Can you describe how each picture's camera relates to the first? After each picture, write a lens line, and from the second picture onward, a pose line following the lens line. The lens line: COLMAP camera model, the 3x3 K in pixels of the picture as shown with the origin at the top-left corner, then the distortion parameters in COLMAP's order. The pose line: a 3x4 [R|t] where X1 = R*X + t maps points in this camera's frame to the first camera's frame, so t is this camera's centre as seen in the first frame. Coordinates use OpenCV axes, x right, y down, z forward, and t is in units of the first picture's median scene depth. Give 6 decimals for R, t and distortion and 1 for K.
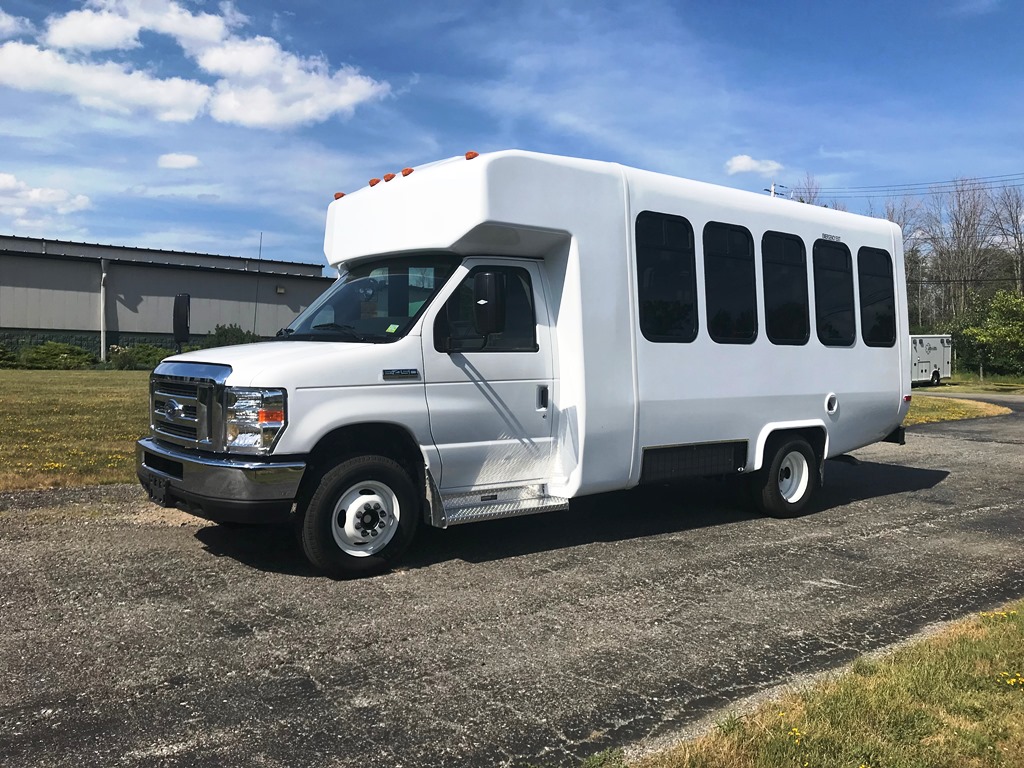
lens RADIAL K [[840.8, 0, 516.3], [0, 840.8, 385.5], [0, 0, 1]] dist [0.051003, -0.074141]
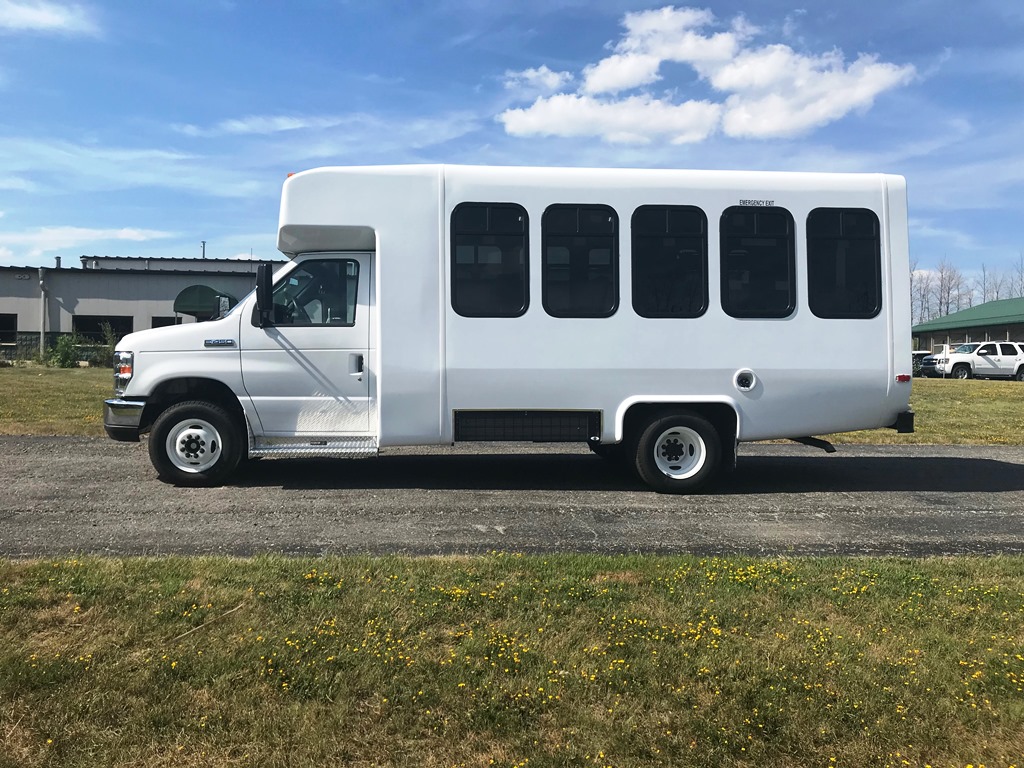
lens RADIAL K [[840.8, 0, 516.3], [0, 840.8, 385.5], [0, 0, 1]] dist [0.051003, -0.074141]
pose [[0.832920, 0.010251, -0.553298, 0.905525], [-0.015108, 0.999877, -0.004219, 0.047489], [0.553187, 0.011874, 0.832973, 0.103589]]
